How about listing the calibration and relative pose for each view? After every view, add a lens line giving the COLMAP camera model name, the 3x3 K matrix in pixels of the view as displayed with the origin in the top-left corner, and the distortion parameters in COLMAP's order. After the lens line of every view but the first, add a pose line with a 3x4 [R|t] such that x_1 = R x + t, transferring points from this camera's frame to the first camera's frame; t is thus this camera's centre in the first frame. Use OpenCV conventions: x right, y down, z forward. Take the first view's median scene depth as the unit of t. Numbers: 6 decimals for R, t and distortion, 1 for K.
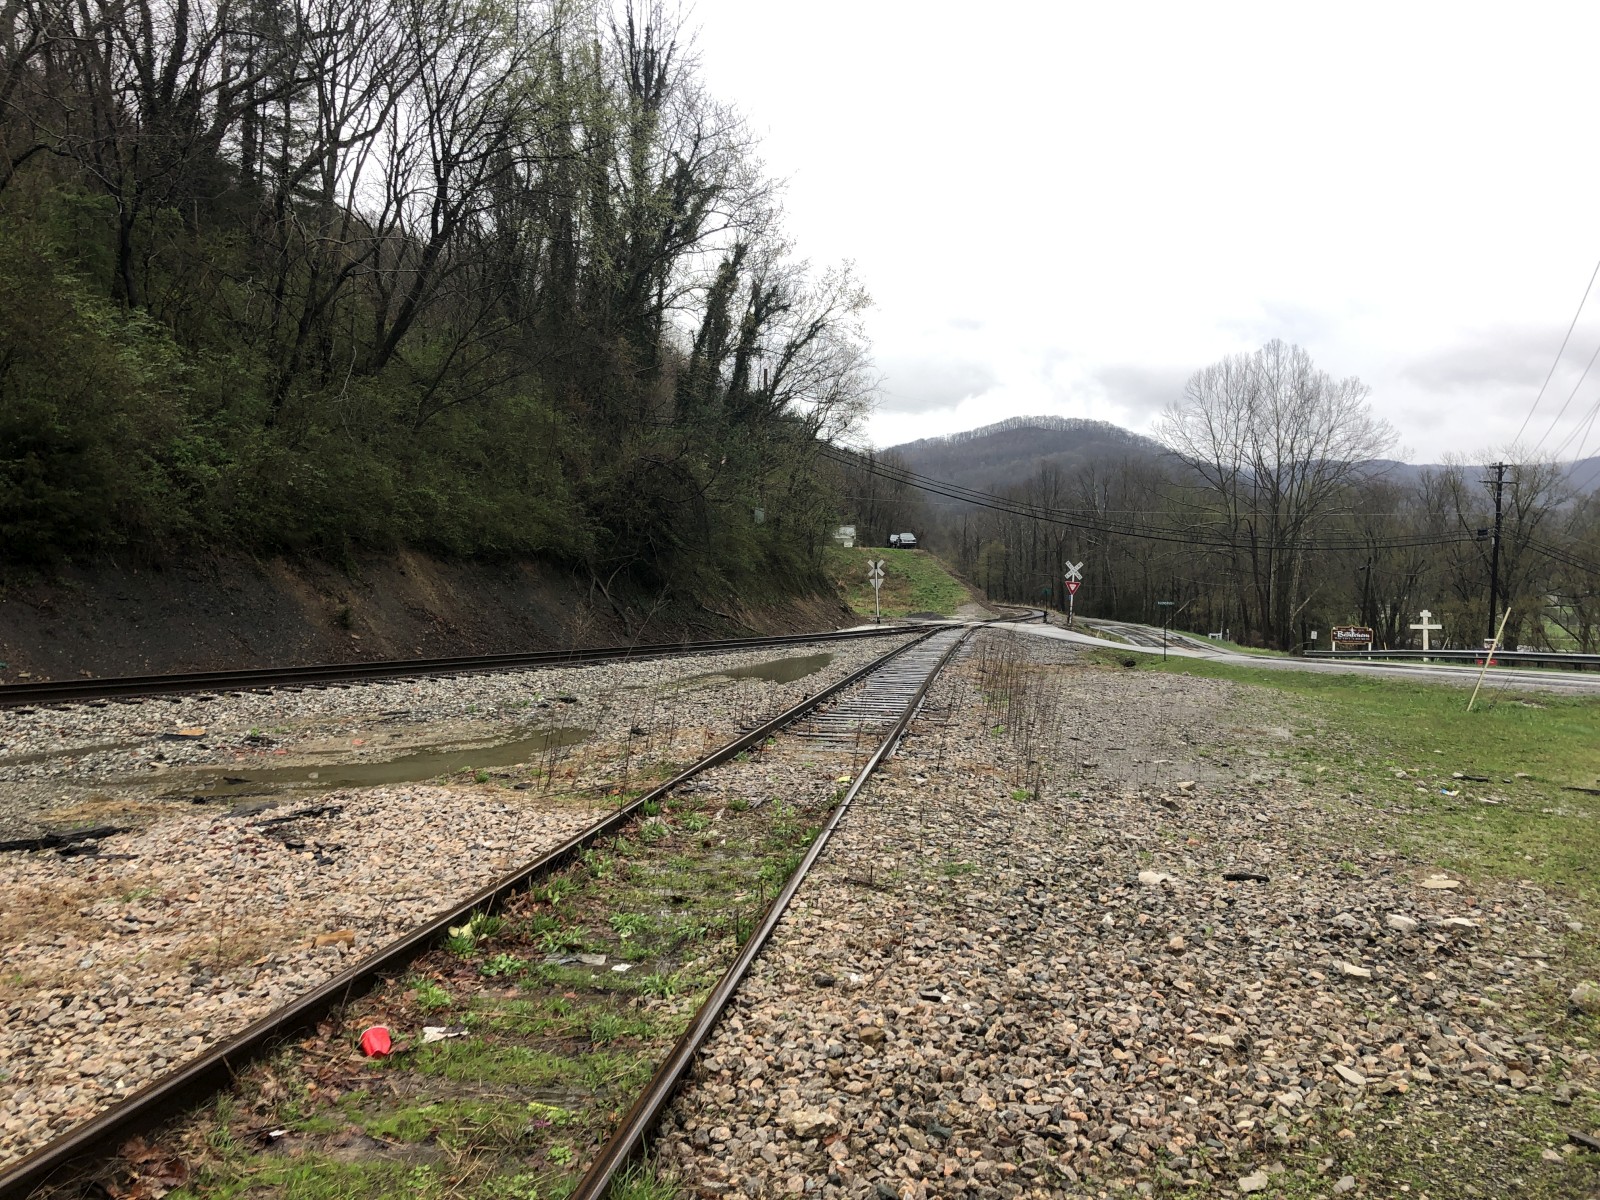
lens RADIAL K [[1310.6, 0, 823.0], [0, 1310.6, 563.8], [0, 0, 1]] dist [0.052710, -0.060100]
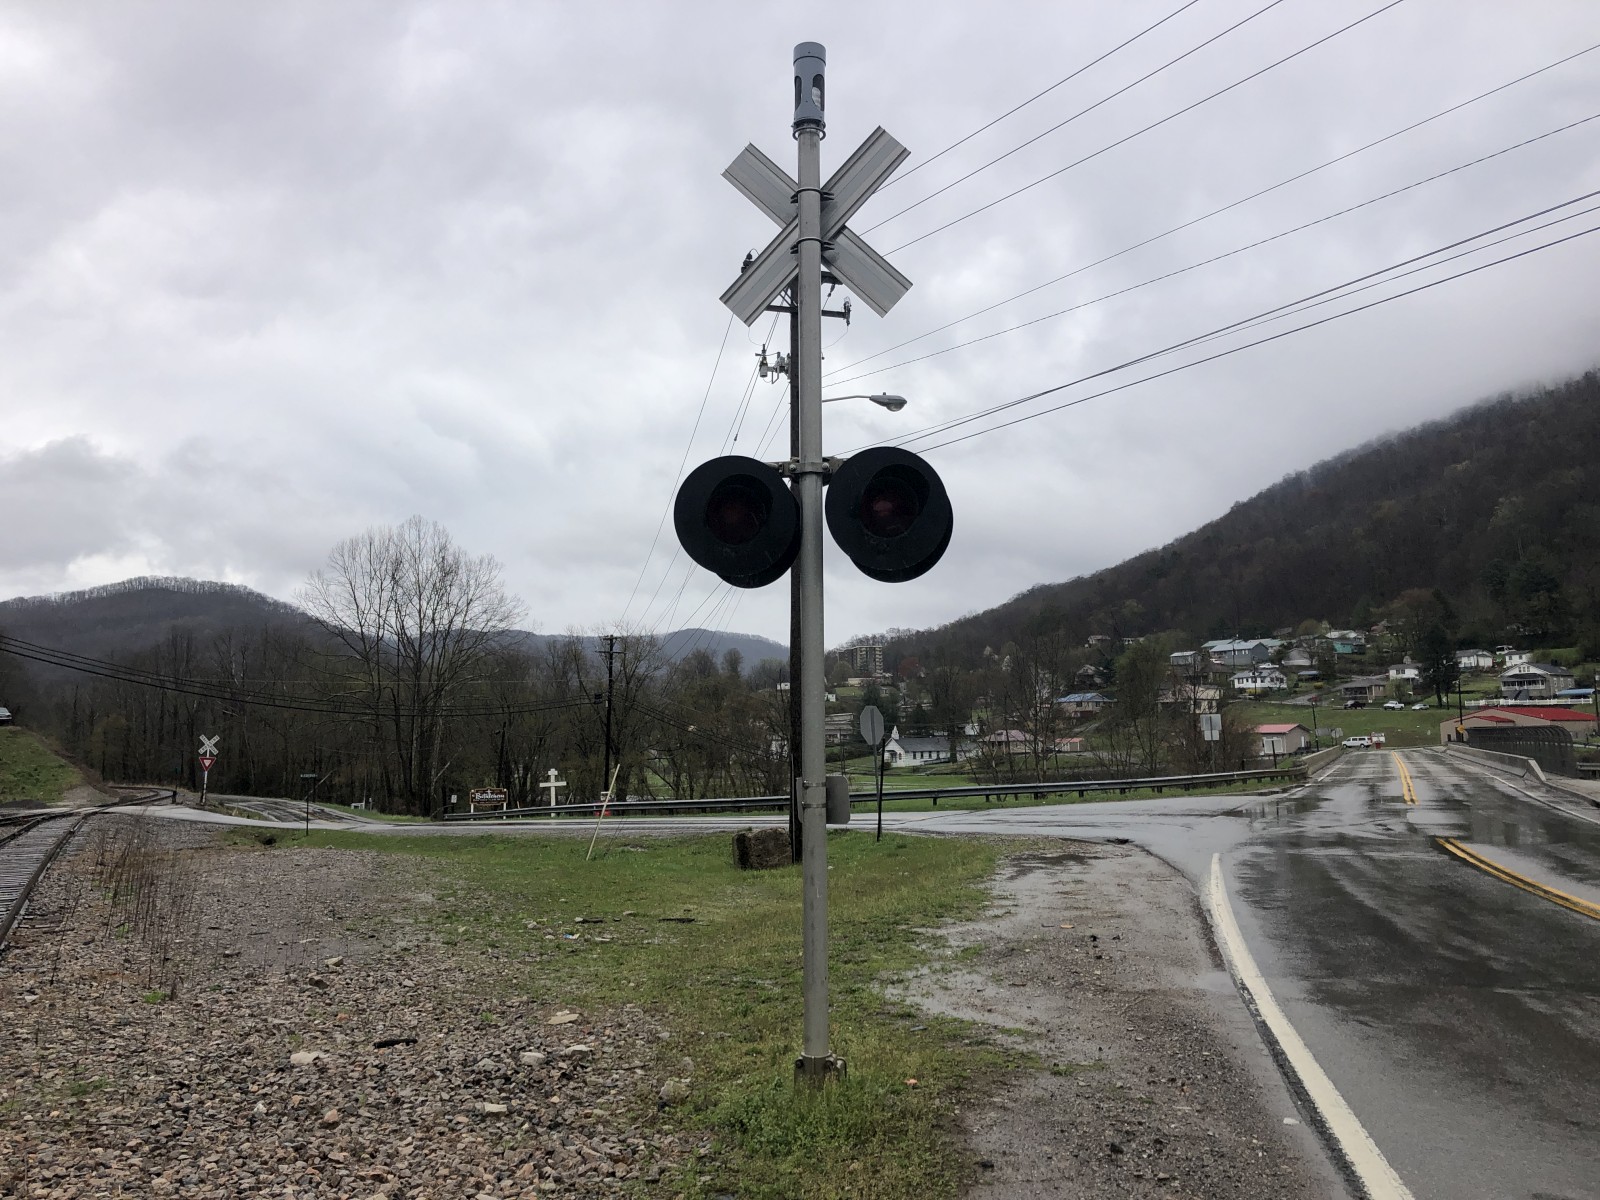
lens RADIAL K [[1310.6, 0, 781.5], [0, 1310.6, 577.7], [0, 0, 1]] dist [0.052710, -0.060100]
pose [[0.825126, 0.034216, 0.563911, -0.014421], [0.030479, 0.994014, -0.104911, -0.004964], [-0.564126, 0.103752, 0.819145, -0.033857]]
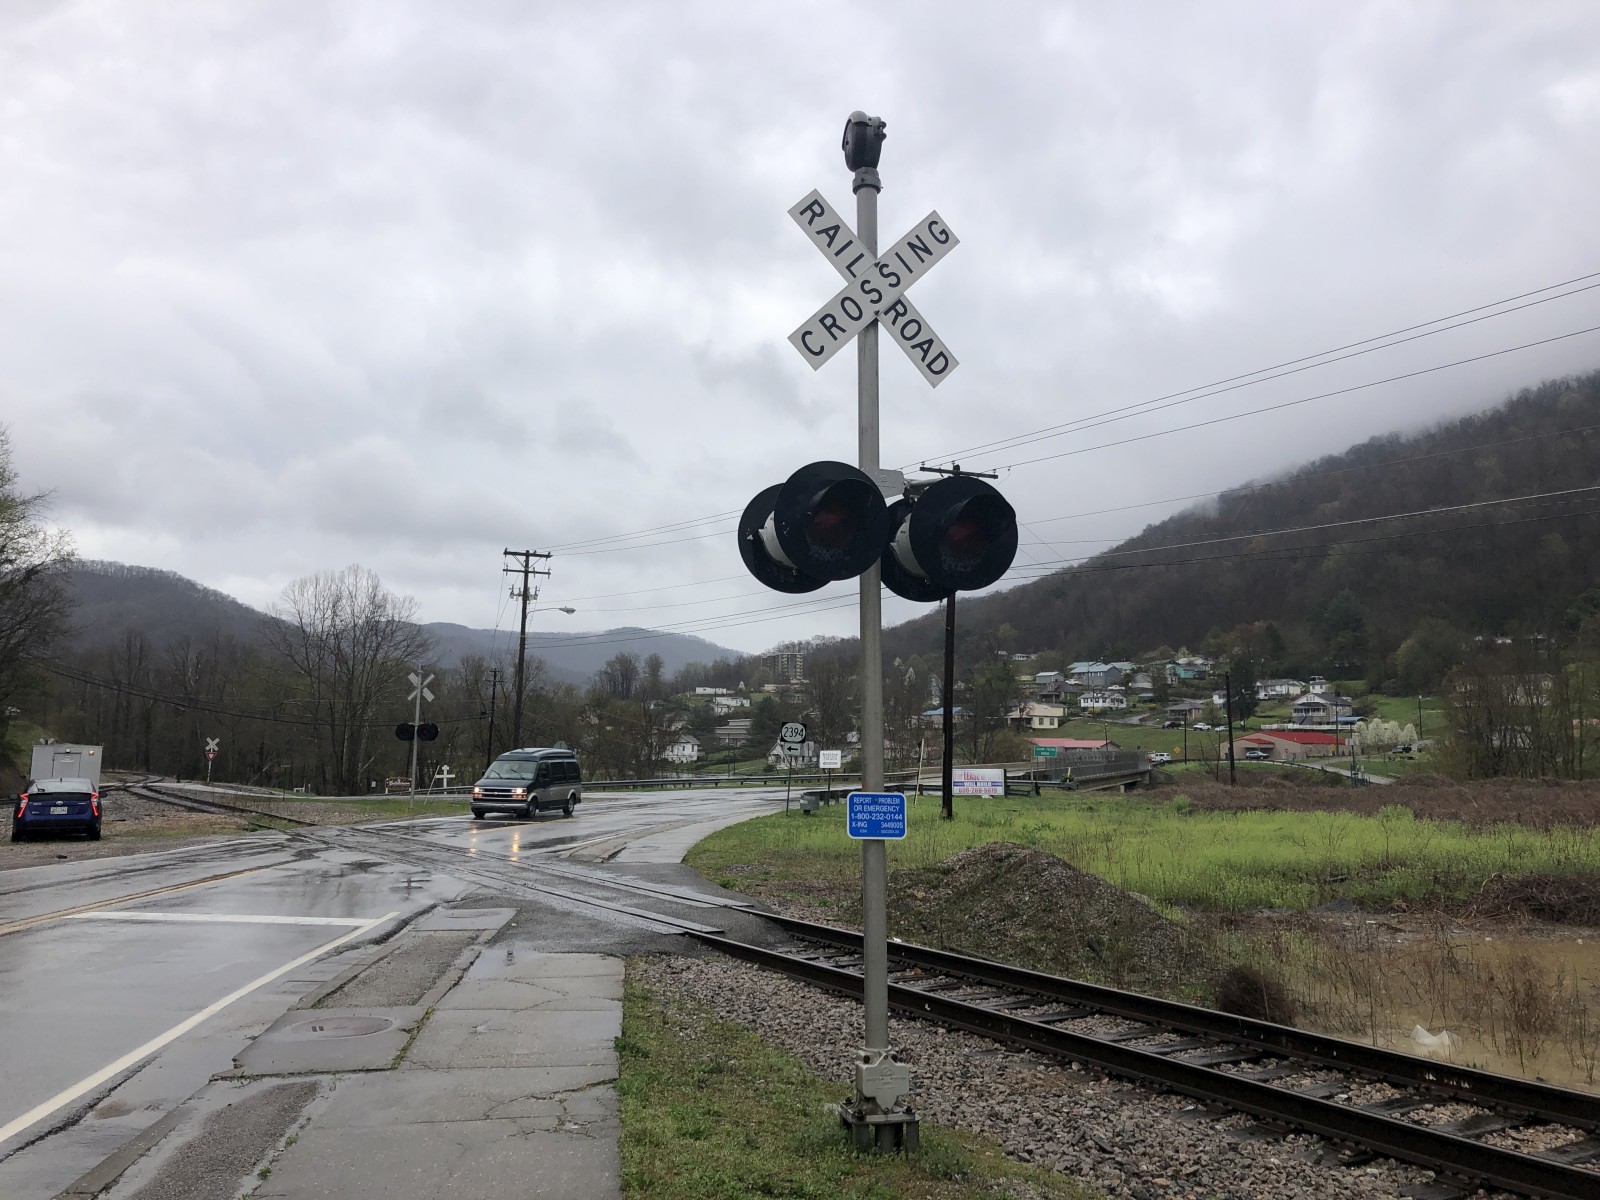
lens RADIAL K [[1310.6, 0, 806.7], [0, 1310.6, 549.5], [0, 0, 1]] dist [0.052710, -0.060100]
pose [[0.786683, 0.074170, 0.612886, -0.286664], [0.004381, 0.992061, -0.125681, -0.032488], [-0.617342, 0.101556, 0.780112, -0.799743]]
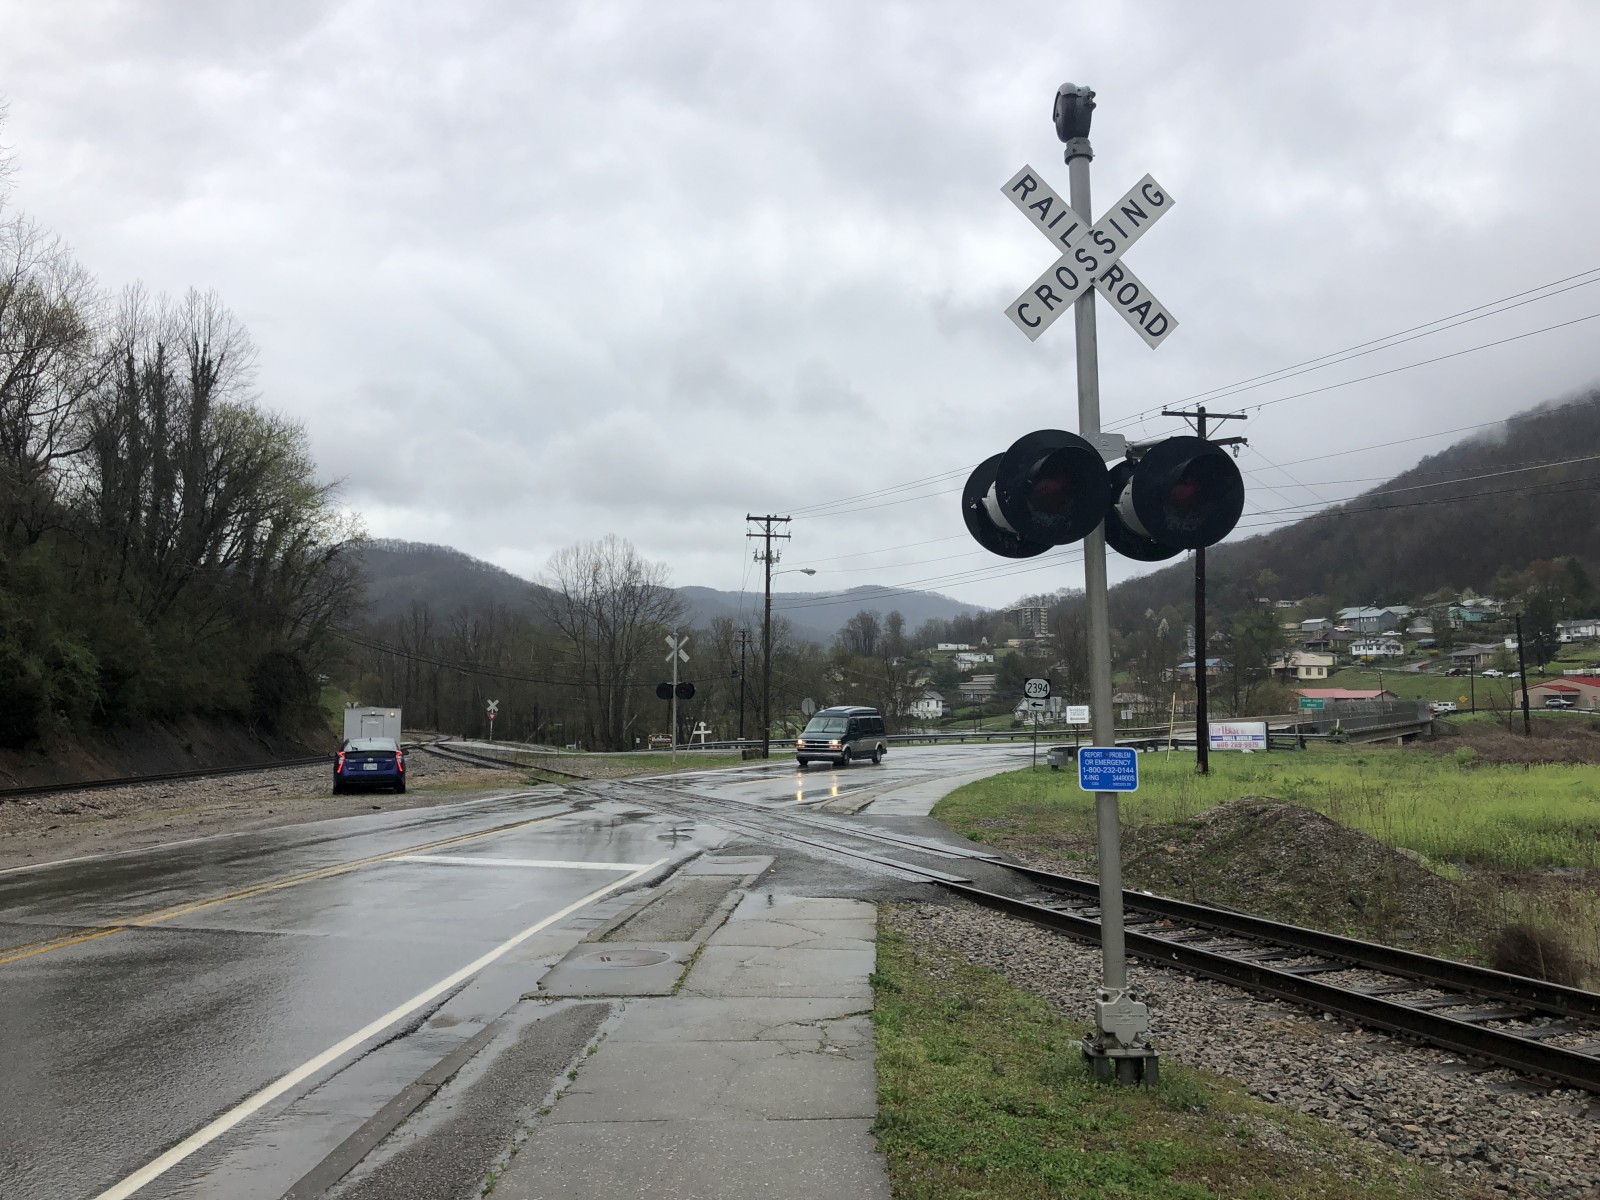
lens RADIAL K [[1310.6, 0, 786.4], [0, 1310.6, 548.4], [0, 0, 1]] dist [0.052710, -0.060100]
pose [[0.893422, 0.023234, 0.448618, -0.292161], [0.022476, 0.995099, -0.096298, -0.033138], [-0.448656, 0.096117, 0.888521, -0.811138]]
